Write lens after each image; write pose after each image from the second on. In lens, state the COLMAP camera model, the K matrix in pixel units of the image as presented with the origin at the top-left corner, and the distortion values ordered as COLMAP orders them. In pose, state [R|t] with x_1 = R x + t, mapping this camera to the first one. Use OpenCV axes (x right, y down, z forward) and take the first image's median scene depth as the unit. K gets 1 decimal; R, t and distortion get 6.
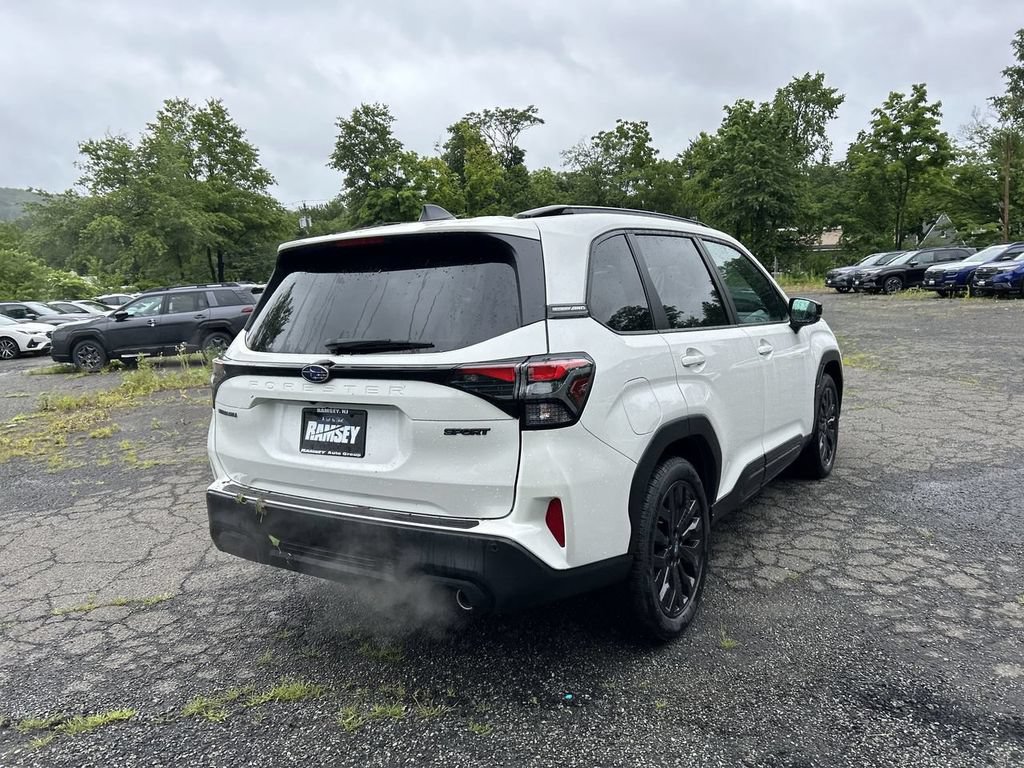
lens RADIAL K [[773.1, 0, 505.2], [0, 773.1, 384.7], [0, 0, 1]] dist [0.046778, -0.059387]
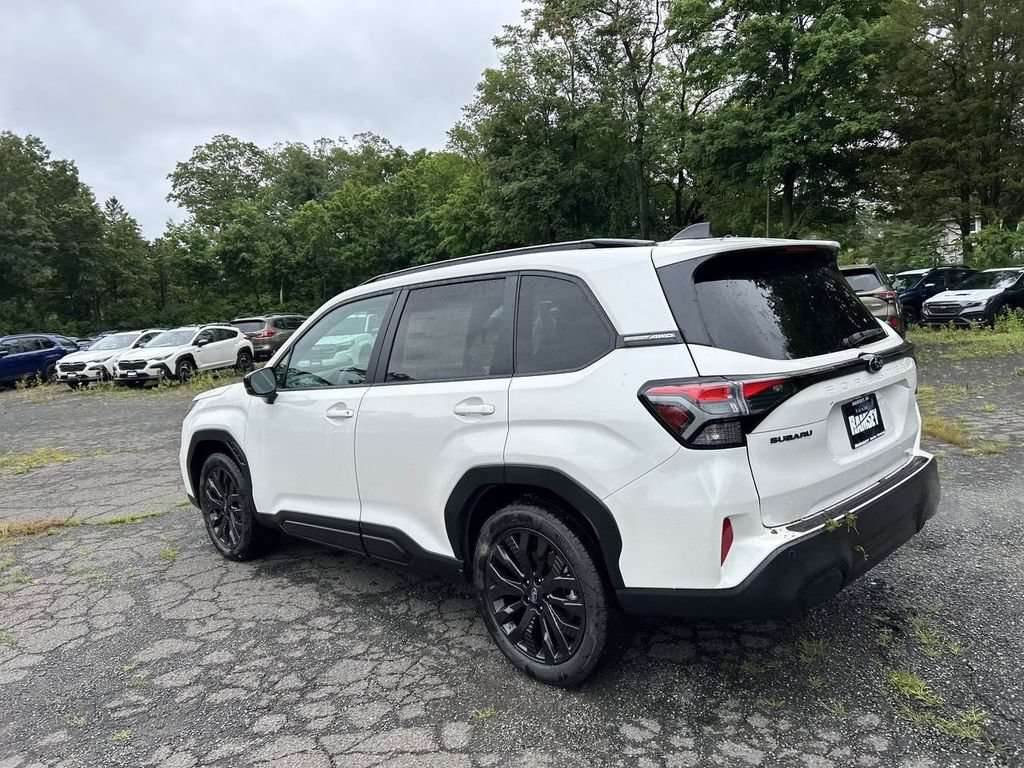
lens RADIAL K [[773.1, 0, 503.1], [0, 773.1, 383.4], [0, 0, 1]] dist [0.046778, -0.059387]
pose [[0.205045, -0.056329, 0.977130, -1.196708], [0.192862, 0.981094, 0.016086, -0.088460], [-0.959563, 0.185153, 0.212032, 1.090135]]
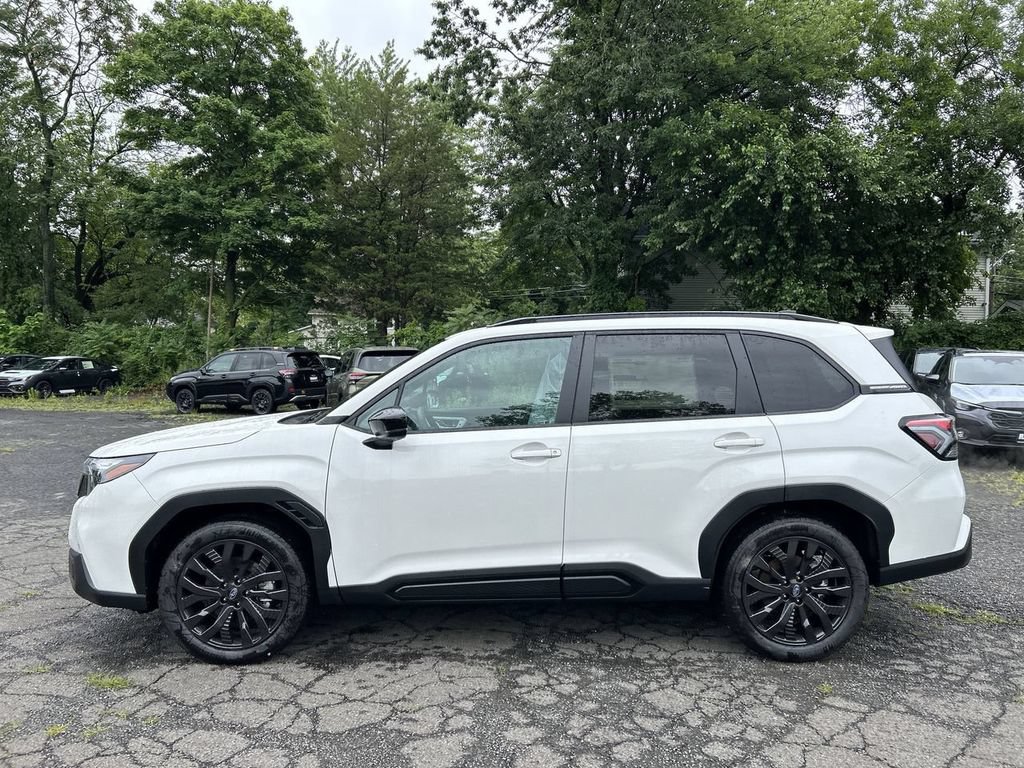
lens RADIAL K [[773.1, 0, 508.9], [0, 773.1, 382.7], [0, 0, 1]] dist [0.046778, -0.059387]
pose [[-0.574569, 0.029246, 0.817933, -0.997082], [0.133669, 0.989296, 0.058525, -0.255228], [-0.807467, 0.142959, -0.572328, 2.309376]]
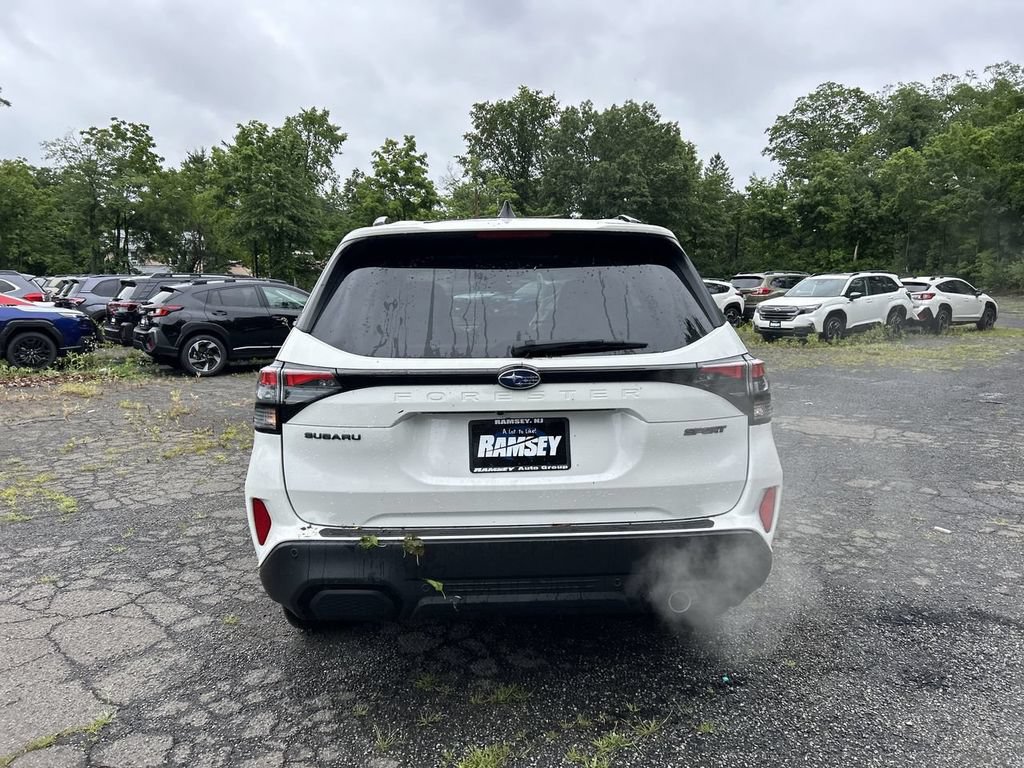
lens RADIAL K [[773.1, 0, 506.3], [0, 773.1, 374.2], [0, 0, 1]] dist [0.046778, -0.059387]
pose [[0.803453, -0.019334, 0.595055, -0.666812], [0.043079, 0.998741, -0.025717, 0.002185], [-0.593808, 0.046297, 0.803274, 0.264885]]
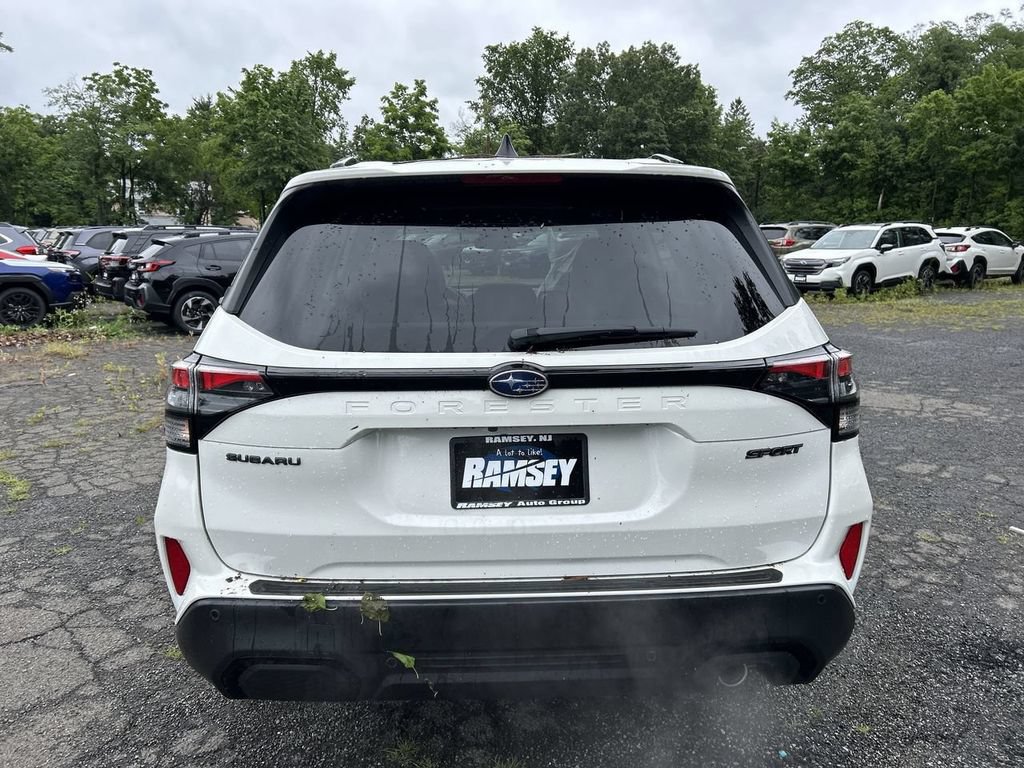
lens RADIAL K [[773.1, 0, 503.7], [0, 773.1, 378.3], [0, 0, 1]] dist [0.046778, -0.059387]
pose [[0.815189, -0.056960, 0.576388, -0.529175], [0.040820, 0.998328, 0.040926, -0.037957], [-0.577755, -0.009835, 0.816151, 0.426533]]
